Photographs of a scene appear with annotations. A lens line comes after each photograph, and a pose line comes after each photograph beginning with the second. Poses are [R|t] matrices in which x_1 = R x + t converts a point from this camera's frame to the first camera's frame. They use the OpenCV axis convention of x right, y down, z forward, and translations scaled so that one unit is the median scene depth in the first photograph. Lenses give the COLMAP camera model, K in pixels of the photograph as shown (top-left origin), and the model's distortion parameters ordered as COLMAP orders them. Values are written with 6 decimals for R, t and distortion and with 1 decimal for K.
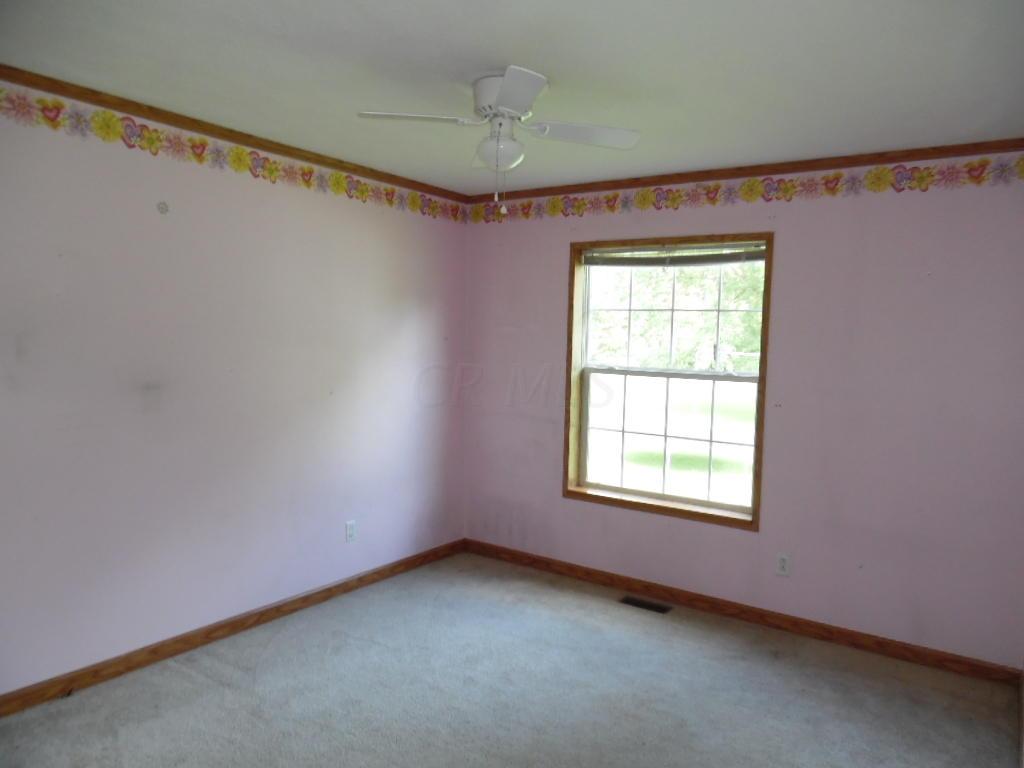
lens RADIAL K [[743.3, 0, 511.3], [0, 743.3, 401.8], [0, 0, 1]] dist [0.008044, 0.002989]
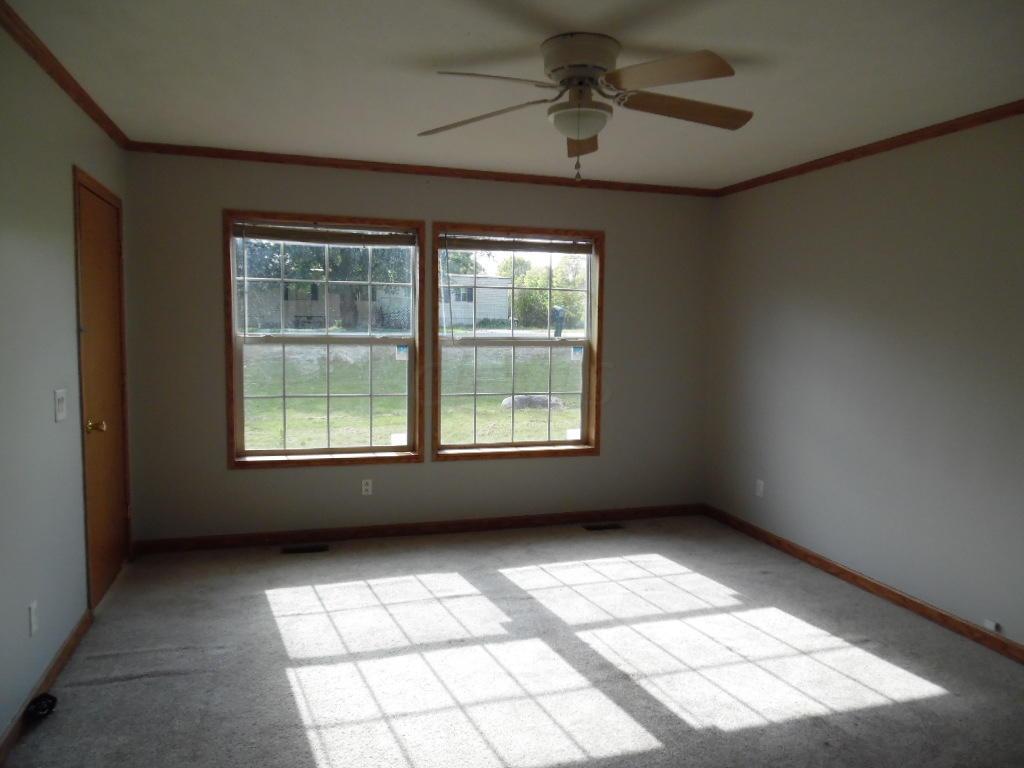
lens RADIAL K [[605.3, 0, 512.0], [0, 605.3, 384.0], [0, 0, 1]] dist [-0.001499, 0.000076]
pose [[0.647171, -0.109436, 0.754449, -0.301989], [0.069988, 0.993992, 0.084148, -0.029437], [-0.759125, -0.001656, 0.650943, 0.209223]]
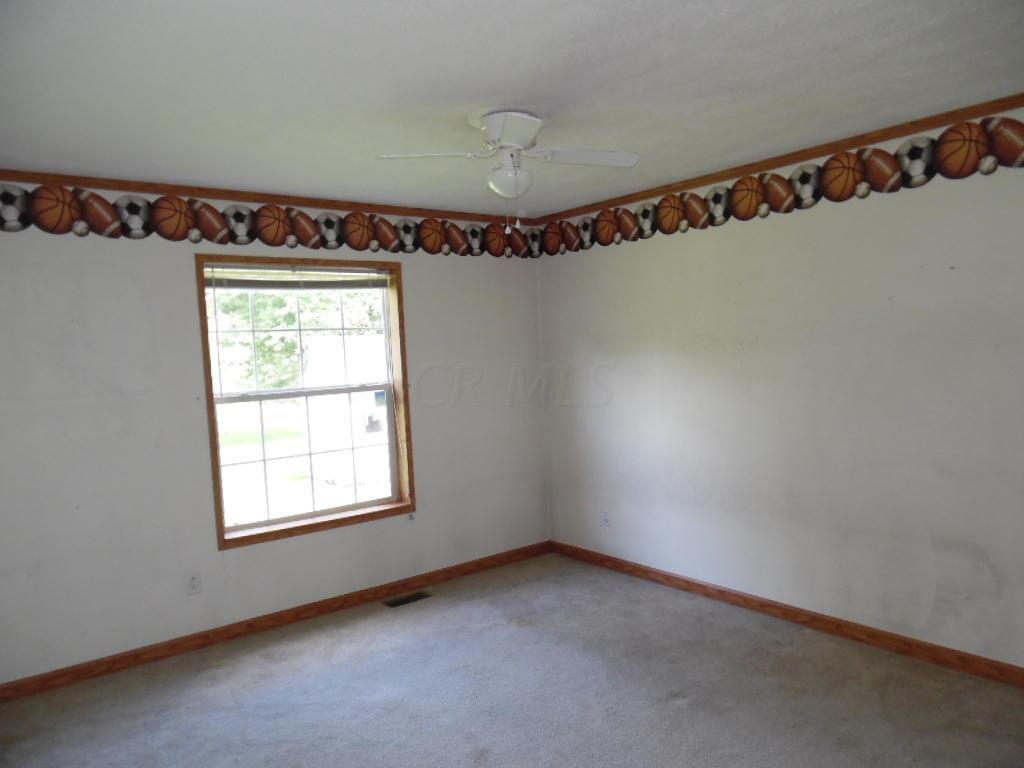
lens RADIAL K [[710.0, 0, 512.0], [0, 710.0, 384.0], [0, 0, 1]] dist [-0.001397, 0.001035]
pose [[0.295632, -0.093000, 0.950764, -0.646470], [0.139972, 0.988726, 0.053190, -0.064086], [-0.944992, 0.117355, 0.305316, 0.444695]]
